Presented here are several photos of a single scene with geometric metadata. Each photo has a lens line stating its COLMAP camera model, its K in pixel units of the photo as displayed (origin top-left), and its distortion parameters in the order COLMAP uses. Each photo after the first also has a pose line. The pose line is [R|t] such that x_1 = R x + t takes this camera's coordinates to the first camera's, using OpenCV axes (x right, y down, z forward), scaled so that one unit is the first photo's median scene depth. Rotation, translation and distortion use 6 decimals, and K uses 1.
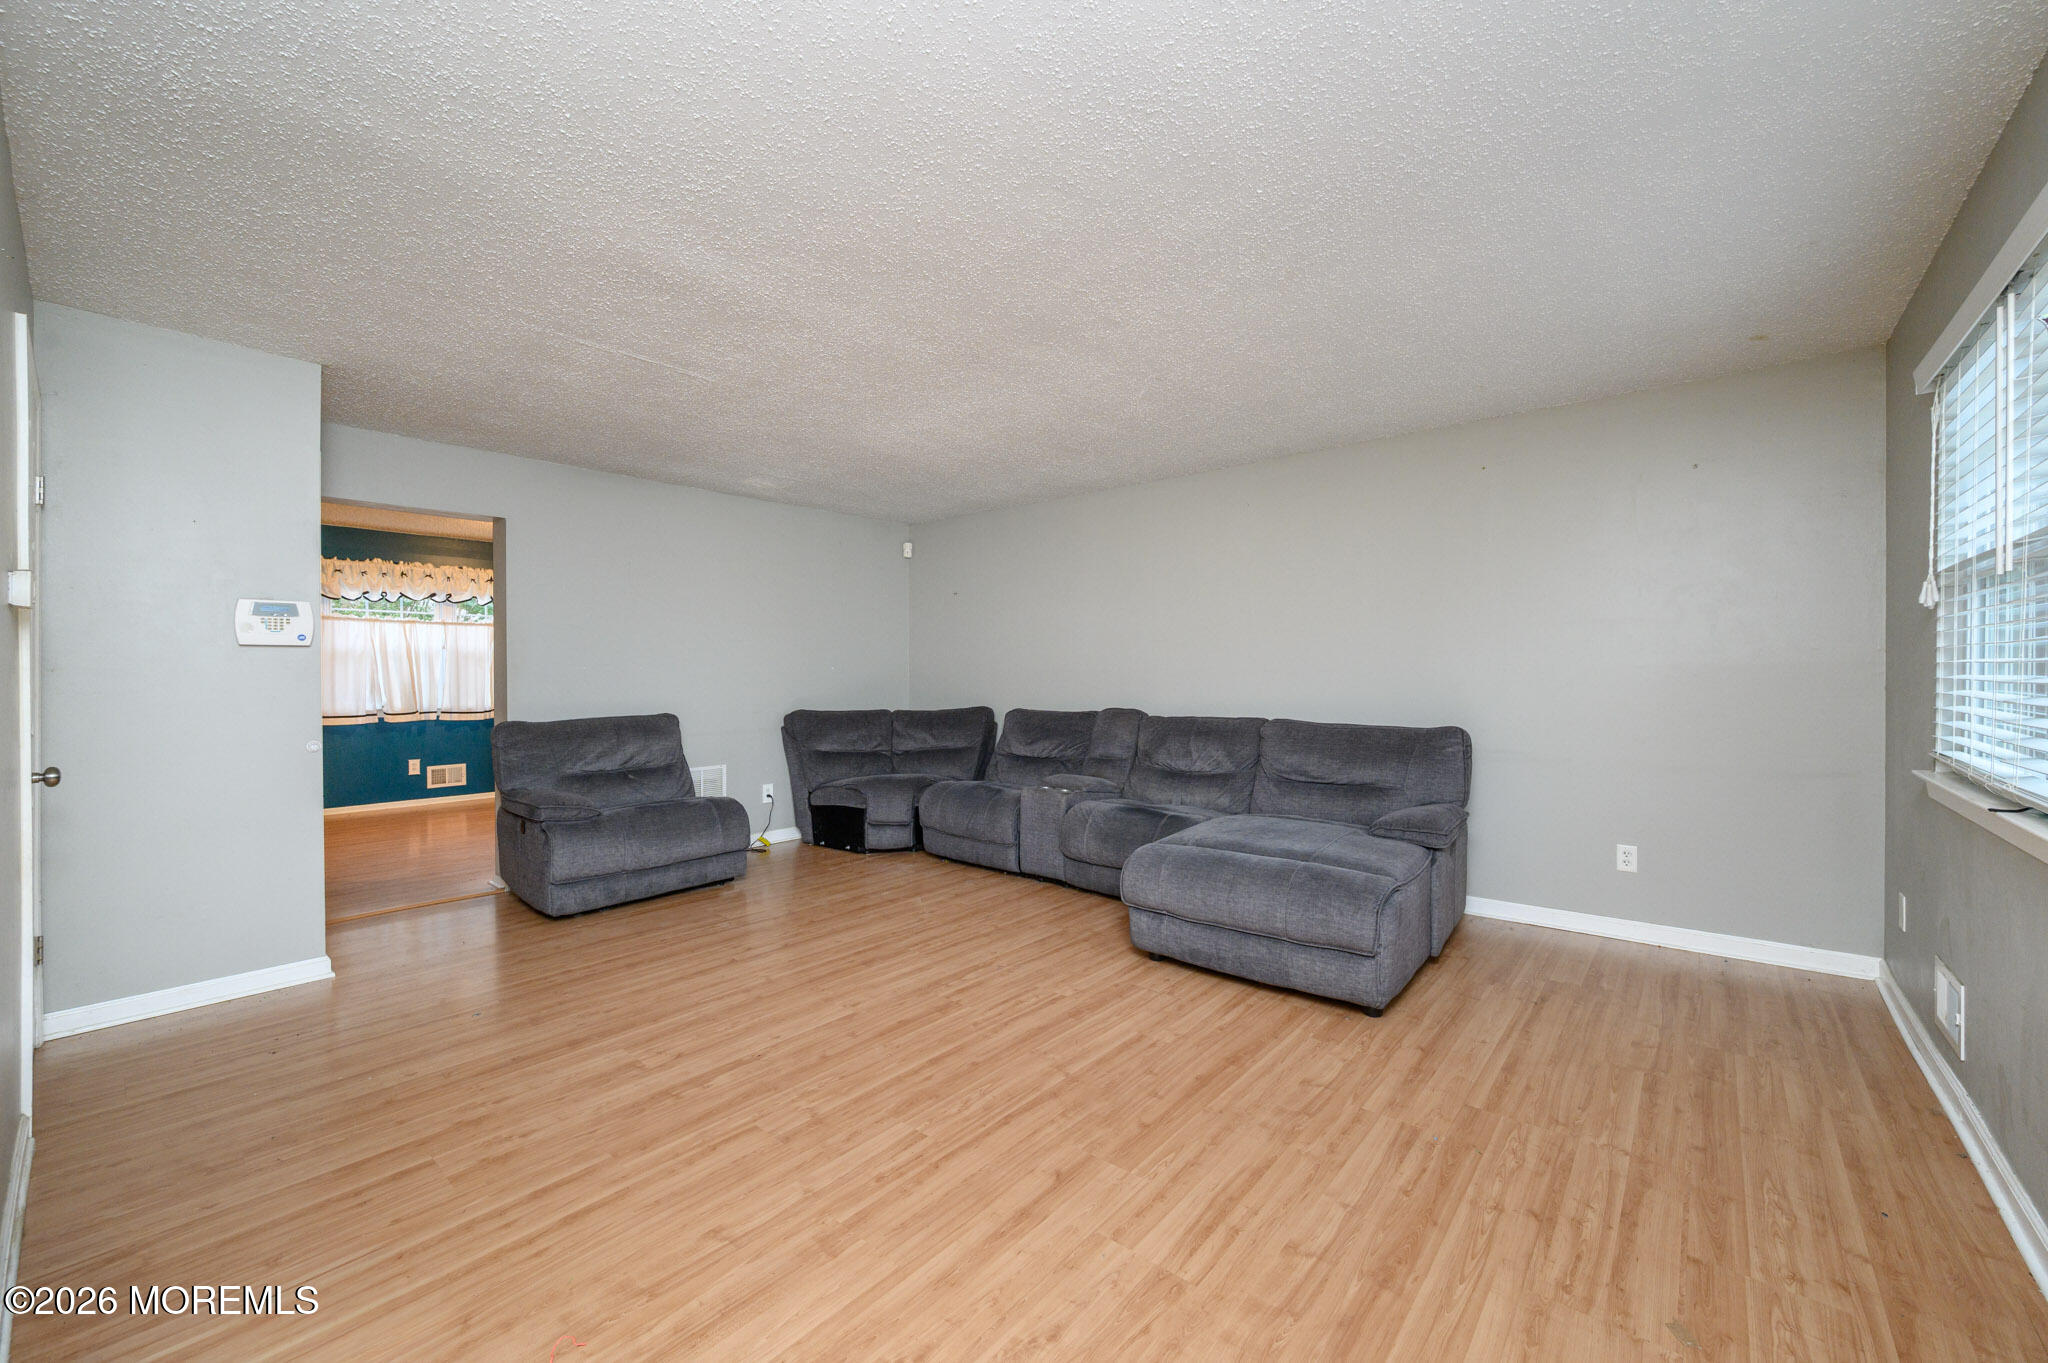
lens RADIAL K [[803.1, 0, 1019.1], [0, 803.1, 678.0], [0, 0, 1]] dist [-0.000150, 0.000750]
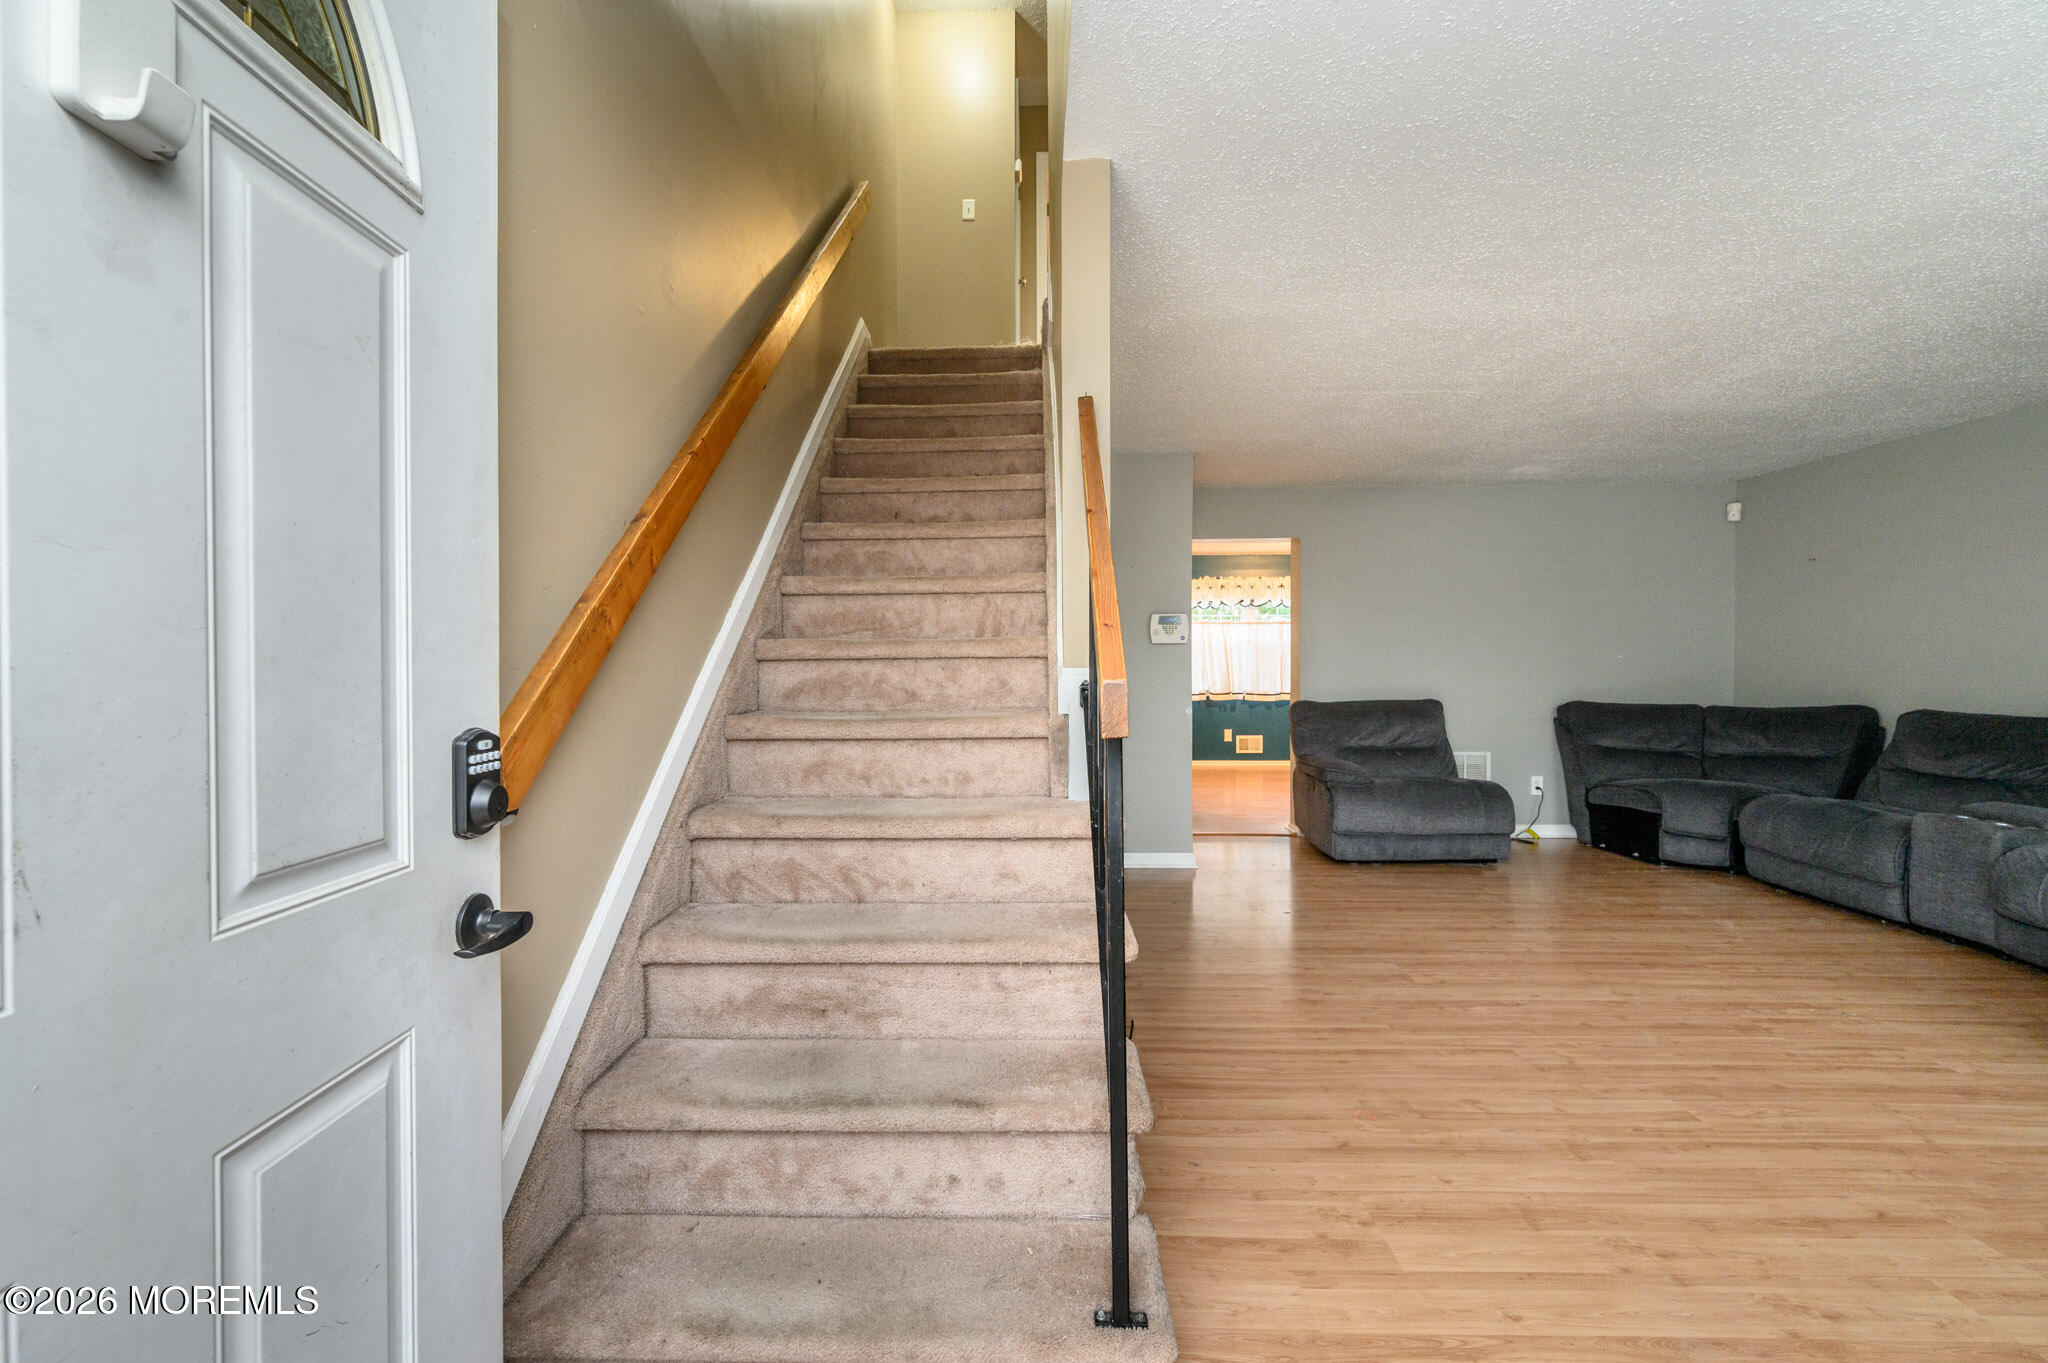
lens RADIAL K [[803.1, 0, 1021.8], [0, 803.1, 676.3], [0, 0, 1]] dist [-0.000150, 0.000750]
pose [[0.636368, 0.012114, -0.771290, 0.061531], [-0.004574, 0.999918, 0.011931, 0.003831], [0.771372, -0.004065, 0.636372, -0.157795]]
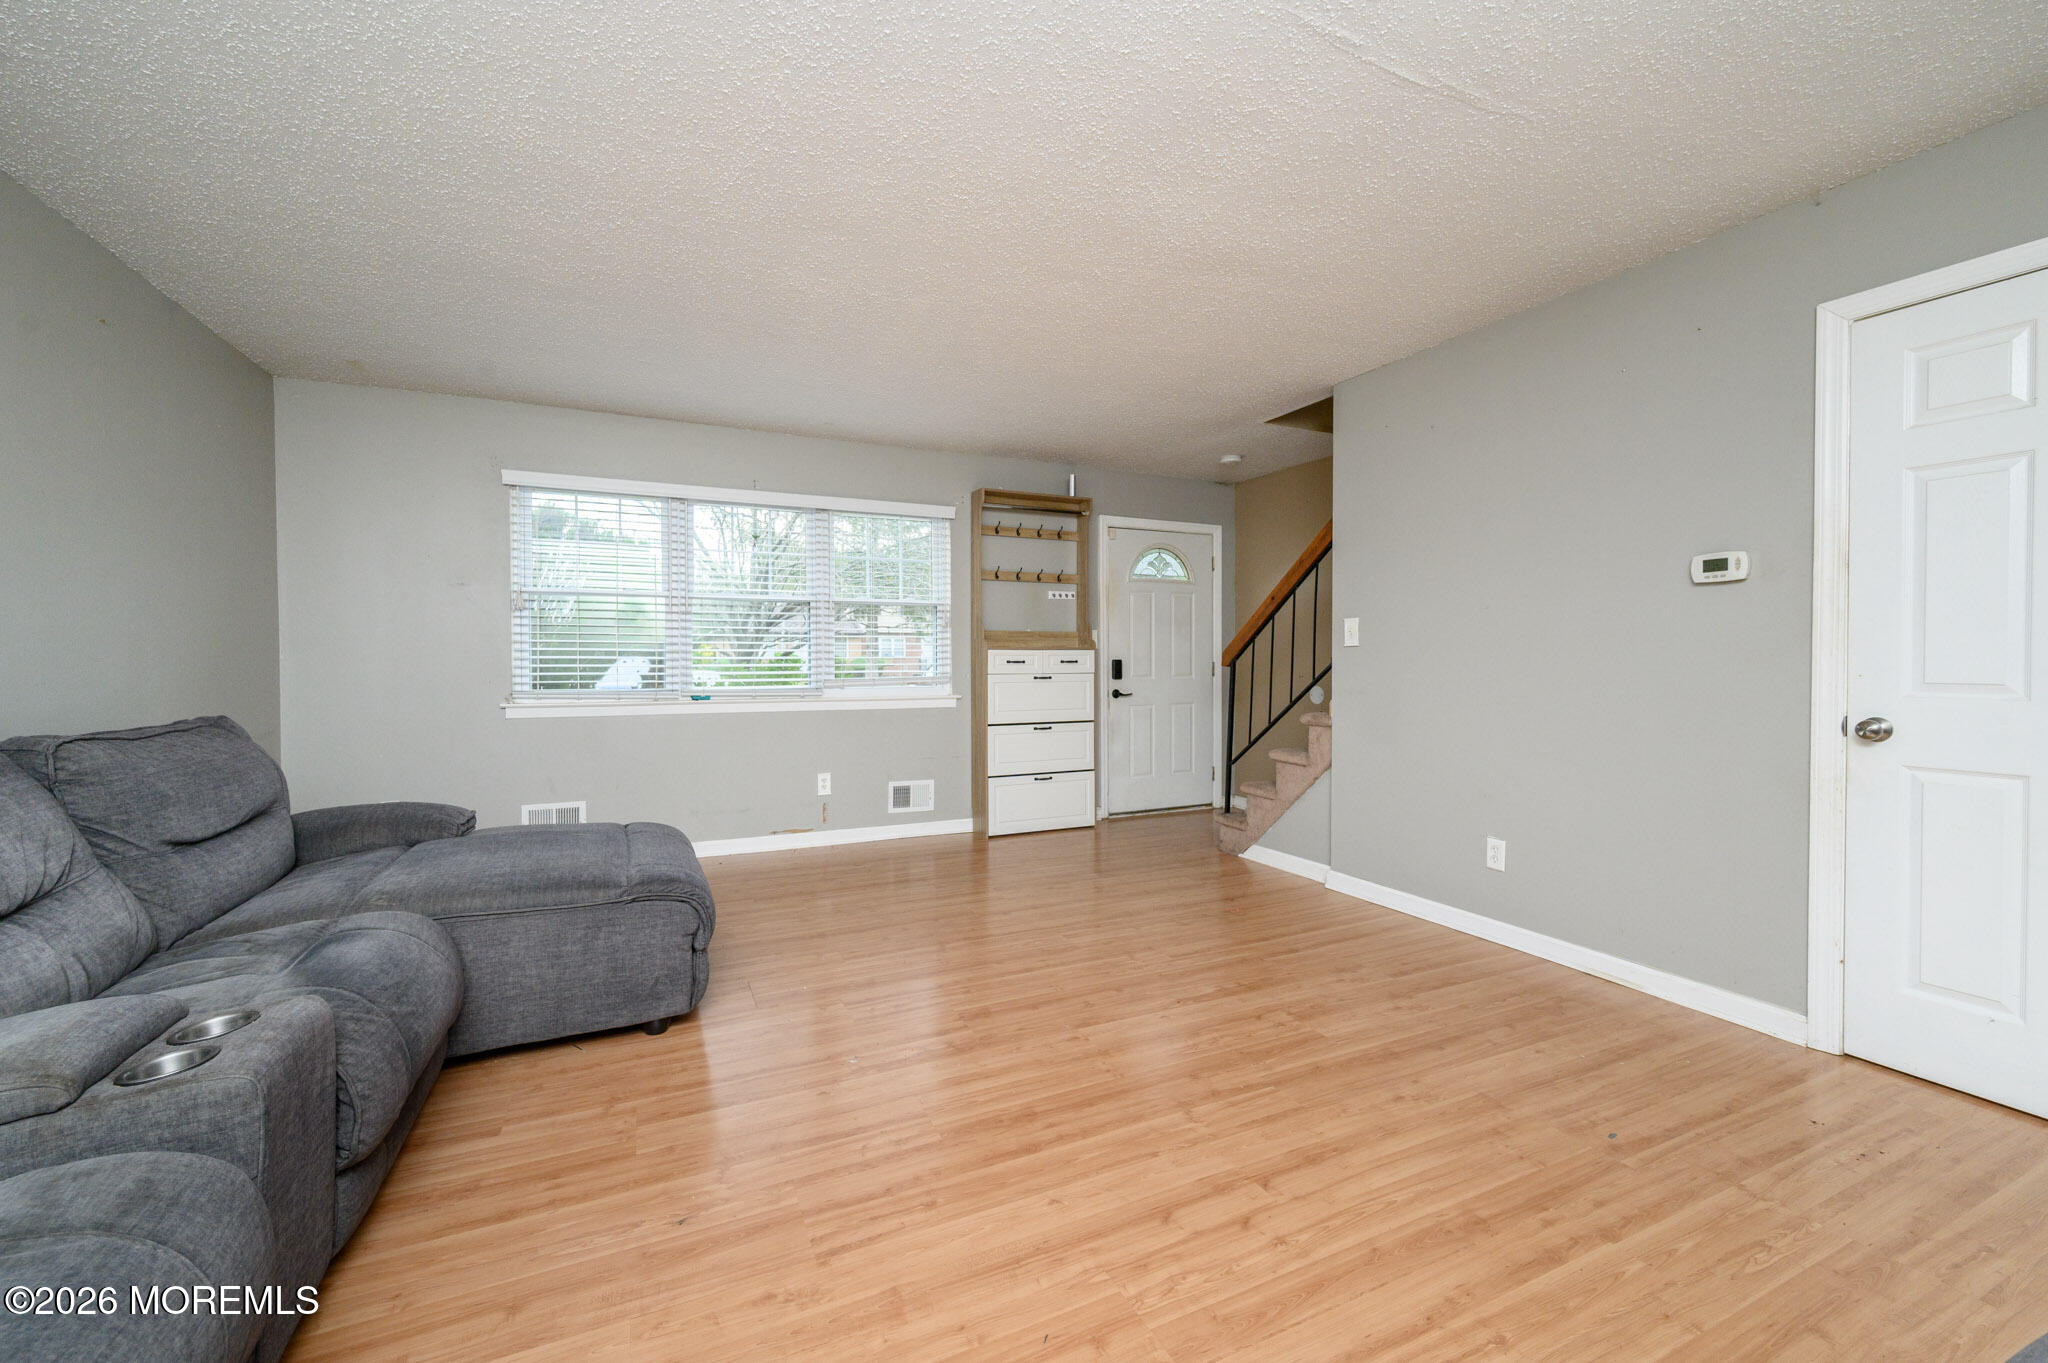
lens RADIAL K [[803.1, 0, 1017.9], [0, 803.1, 672.8], [0, 0, 1]] dist [-0.000150, 0.000750]
pose [[-0.910941, 0.001106, 0.412534, -0.374012], [0.008161, 0.999849, 0.015339, 0.016713], [-0.412455, 0.017339, -0.910813, 1.344729]]
